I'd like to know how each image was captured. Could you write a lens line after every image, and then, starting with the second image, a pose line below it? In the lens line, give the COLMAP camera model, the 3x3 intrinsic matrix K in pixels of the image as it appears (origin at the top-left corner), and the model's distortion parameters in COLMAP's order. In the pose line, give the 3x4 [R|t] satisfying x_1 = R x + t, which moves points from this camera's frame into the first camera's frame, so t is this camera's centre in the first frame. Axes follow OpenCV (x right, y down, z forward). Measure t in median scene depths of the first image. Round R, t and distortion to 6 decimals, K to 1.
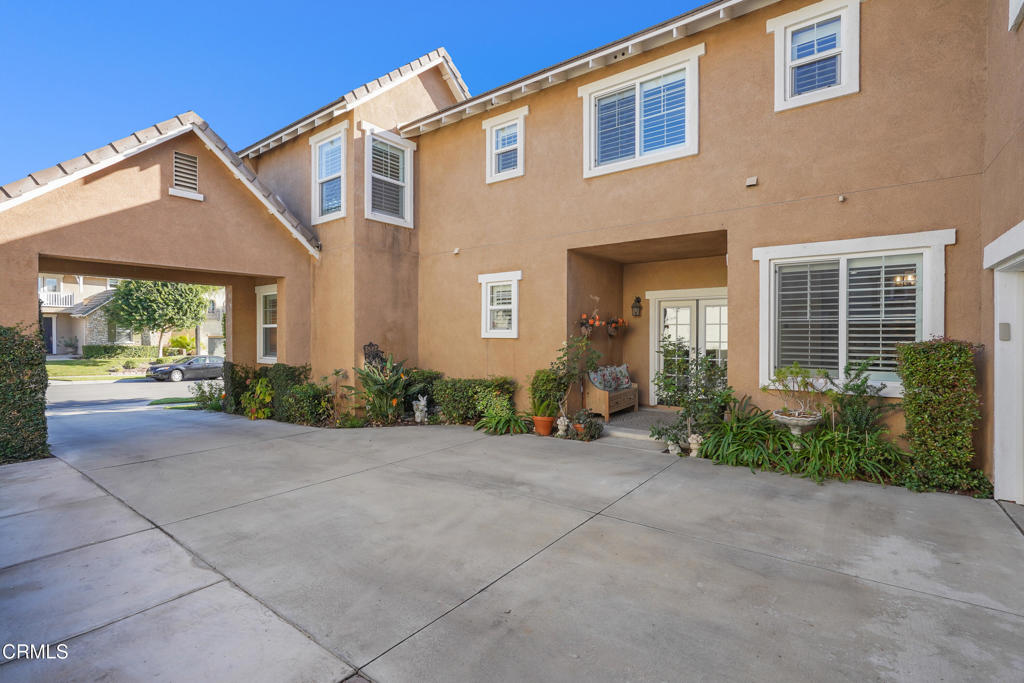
lens RADIAL K [[465.9, 0, 514.6], [0, 465.9, 339.6], [0, 0, 1]] dist [-0.010989, 0.000435]
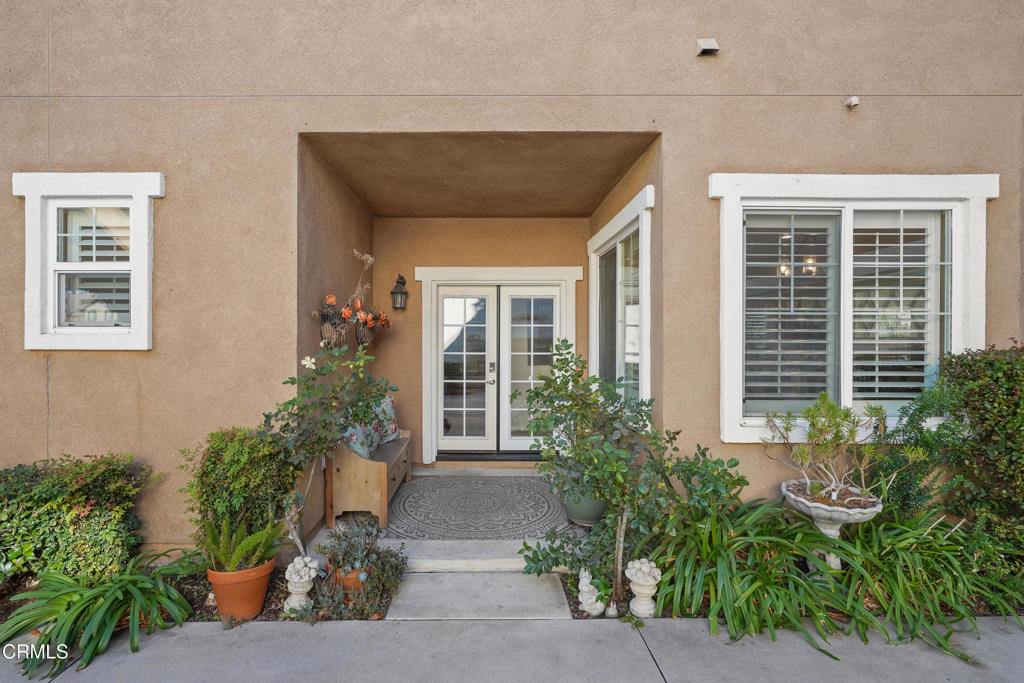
lens RADIAL K [[484.1, 0, 481.0], [0, 484.1, 345.2], [0, 0, 1]] dist [-0.002930, 0.000269]
pose [[0.803642, -0.001981, 0.595110, -0.013250], [0.006794, 0.999960, -0.005846, -0.003326], [-0.595075, 0.008741, 0.803623, 0.608133]]
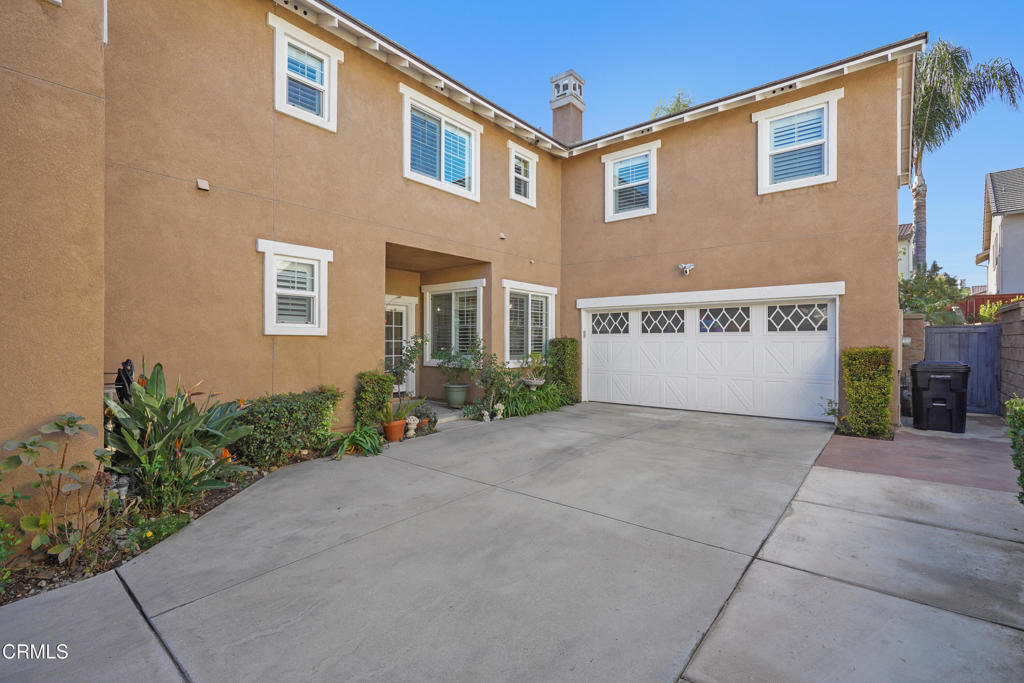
lens RADIAL K [[462.2, 0, 513.2], [0, 462.2, 344.1], [0, 0, 1]] dist [-0.012392, -0.000223]
pose [[0.046211, -0.005357, 0.998917, -0.874539], [0.010194, 0.999936, 0.004891, 0.012137], [-0.998880, 0.009957, 0.046262, 0.757097]]
